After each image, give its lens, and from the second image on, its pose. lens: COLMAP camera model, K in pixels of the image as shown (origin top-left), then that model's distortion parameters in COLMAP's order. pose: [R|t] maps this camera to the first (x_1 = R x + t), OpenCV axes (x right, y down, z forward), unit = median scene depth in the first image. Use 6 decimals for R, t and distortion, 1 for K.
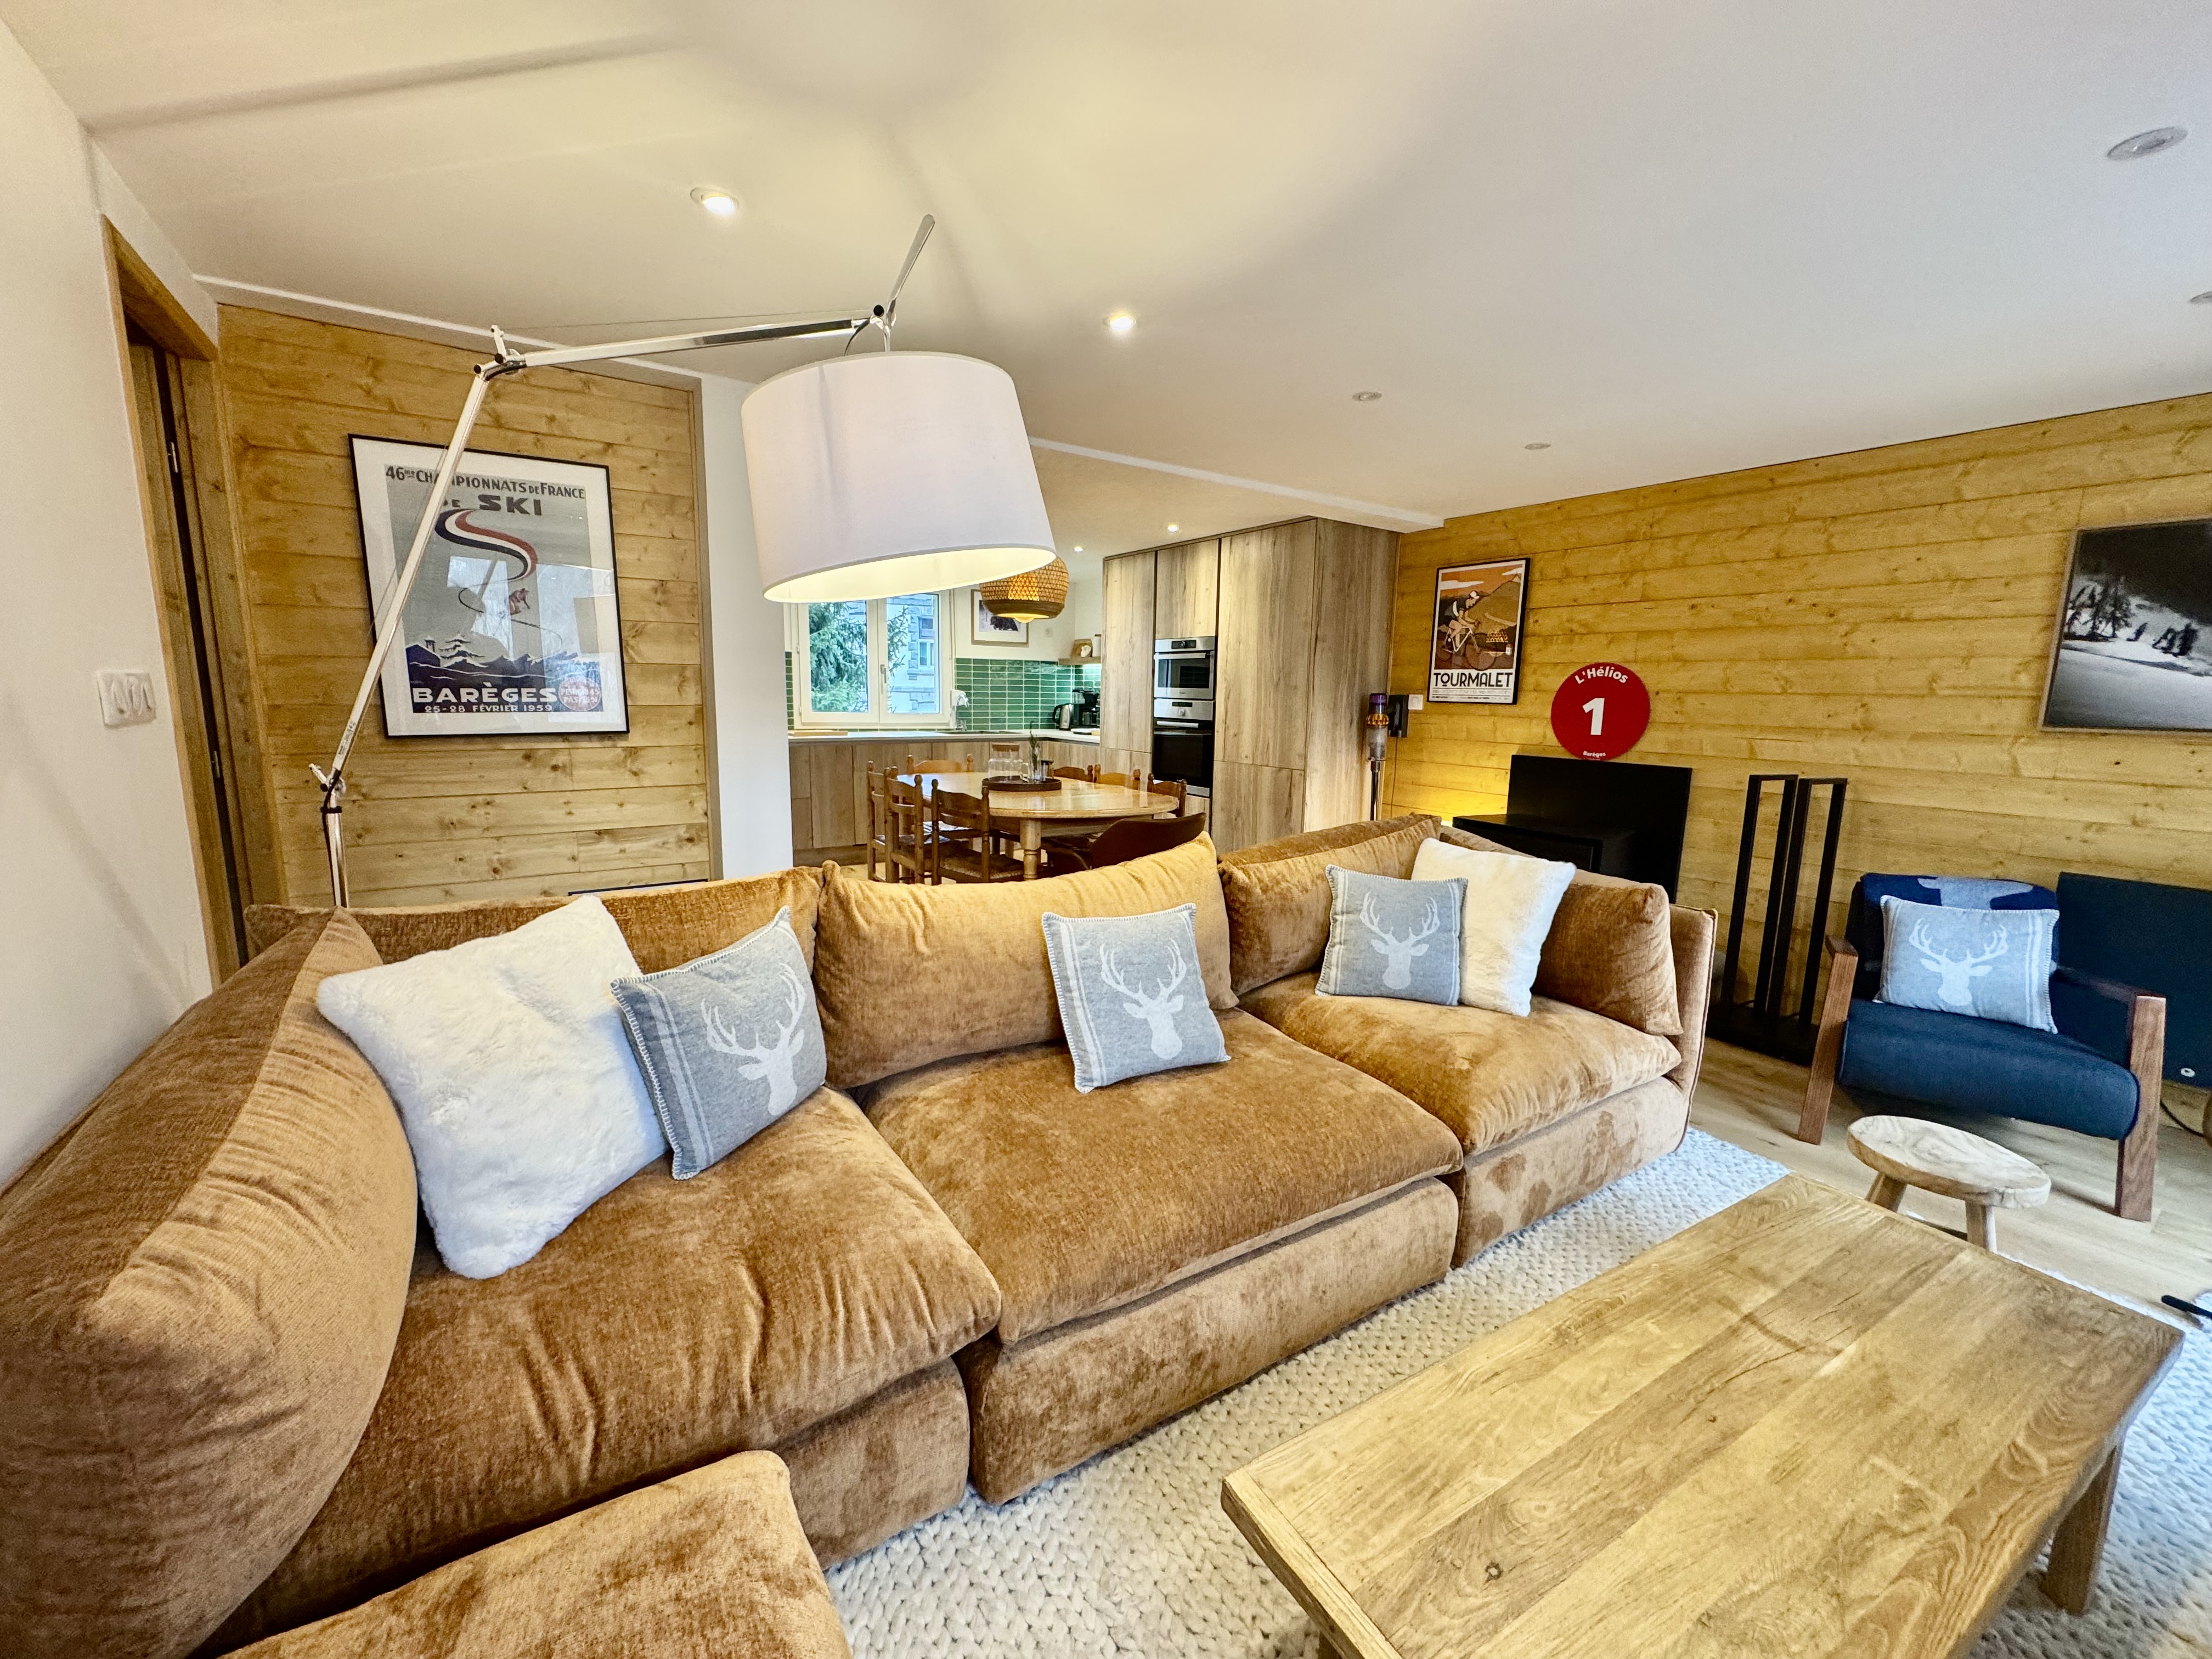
lens RADIAL K [[883.4, 0, 1103.4], [0, 883.4, 828.3], [0, 0, 1]] dist [-0.001553, -0.000263]
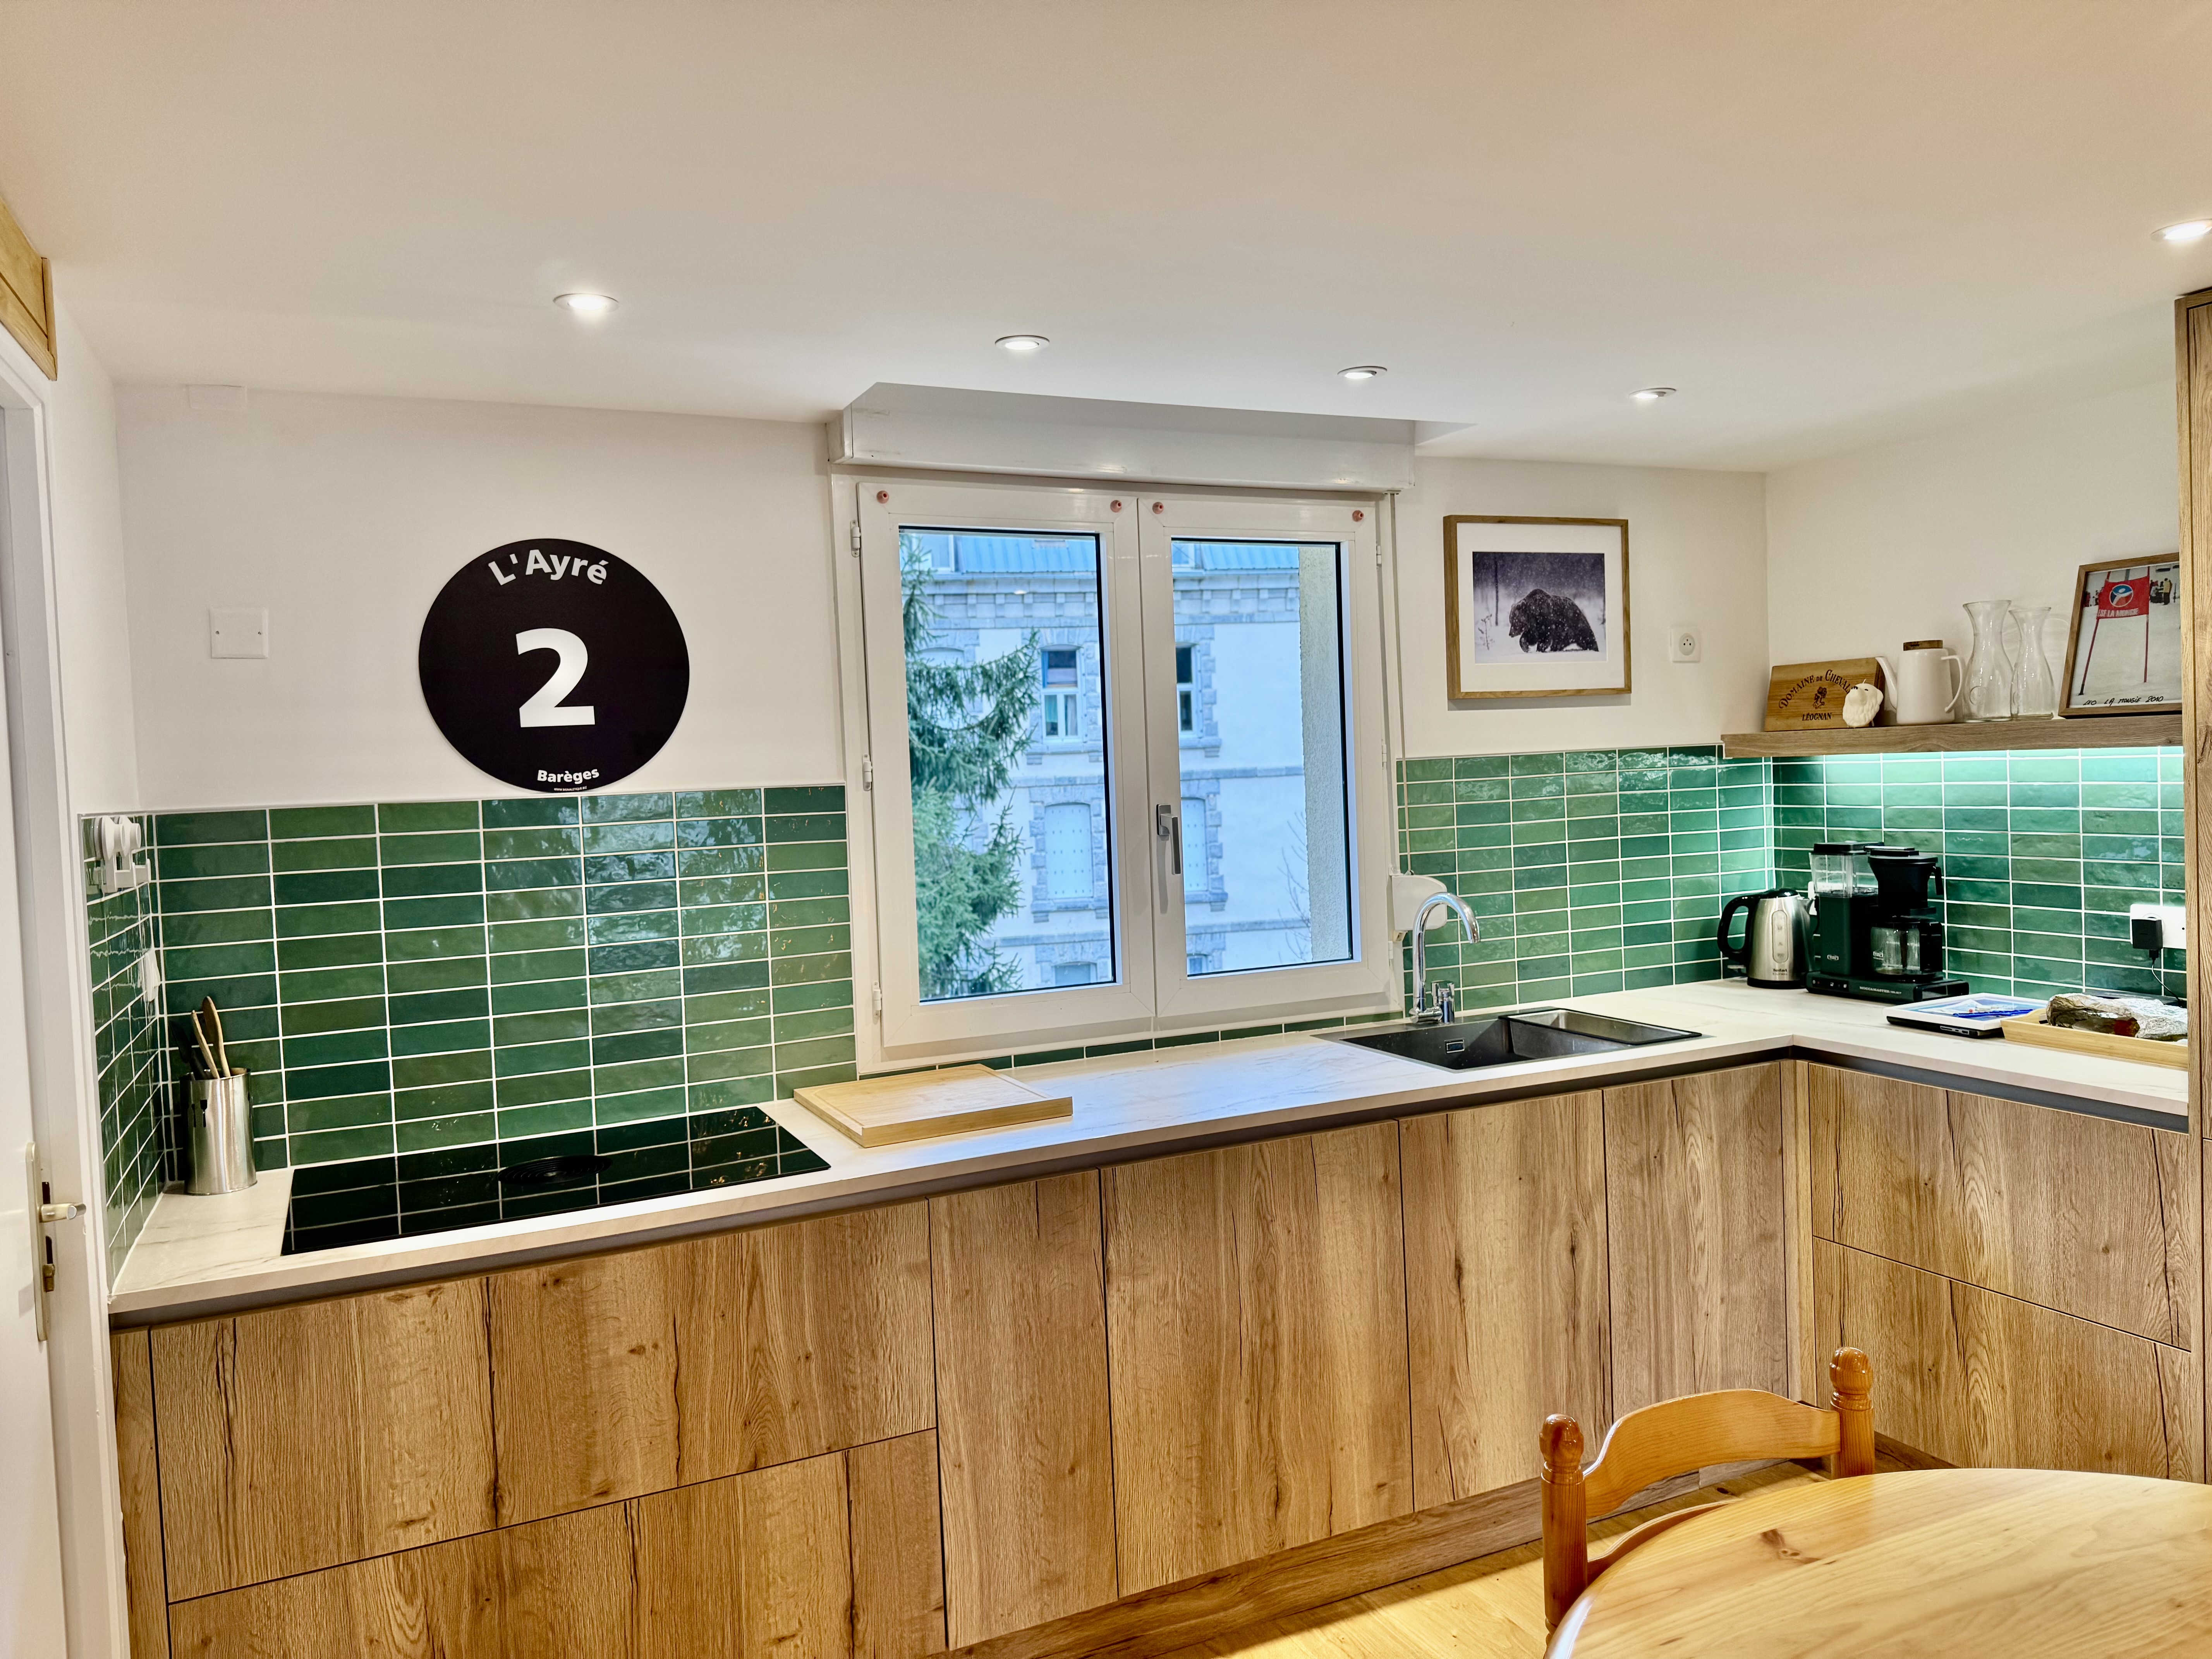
lens RADIAL K [[1599.2, 0, 1095.9], [0, 1599.2, 830.9], [0, 0, 1]] dist [0.000603, -0.007408]
pose [[0.985471, -0.045337, -0.163682, -0.308341], [0.026309, 0.992831, -0.116599, -0.195700], [0.167795, 0.110598, 0.979598, 0.846947]]
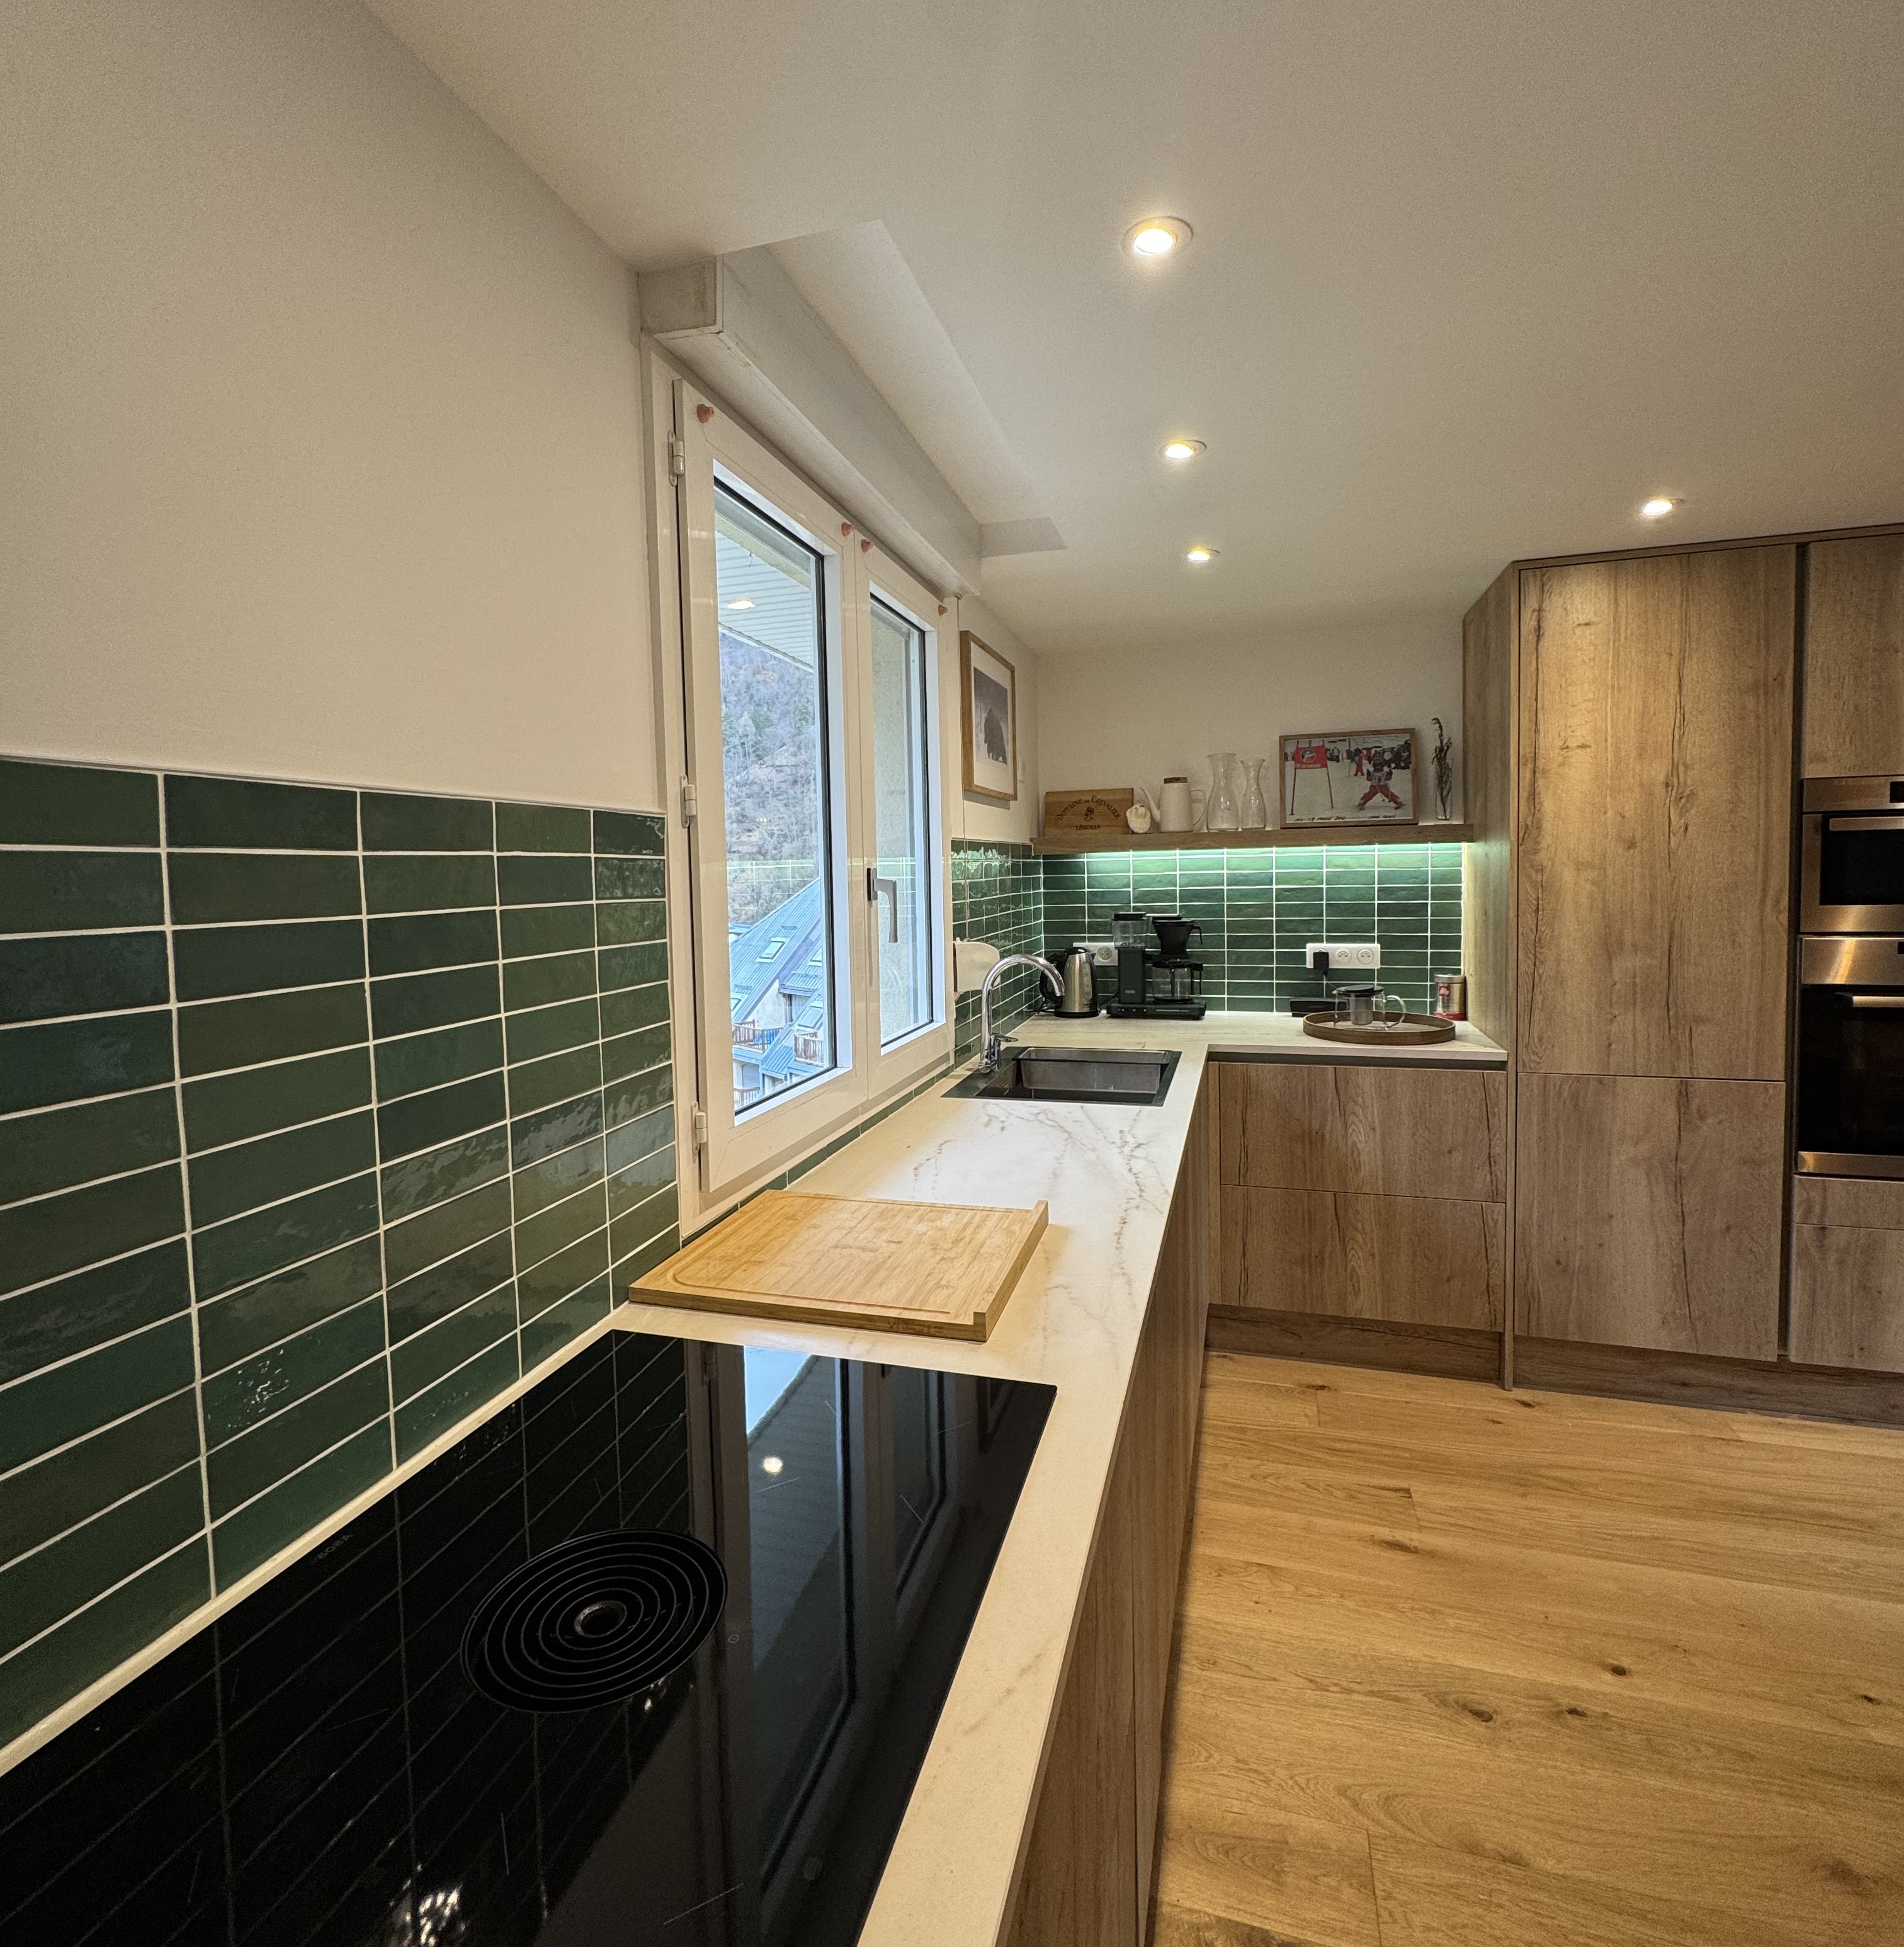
lens RADIAL K [[1006.2, 0, 960.9], [0, 1006.2, 930.8], [0, 0, 1]] dist [0.001305, -0.003106]
pose [[0.764687, -0.068435, 0.640758, -0.671865], [0.134266, 0.989442, -0.054559, -0.241066], [-0.630259, 0.127753, 0.765802, 1.250783]]
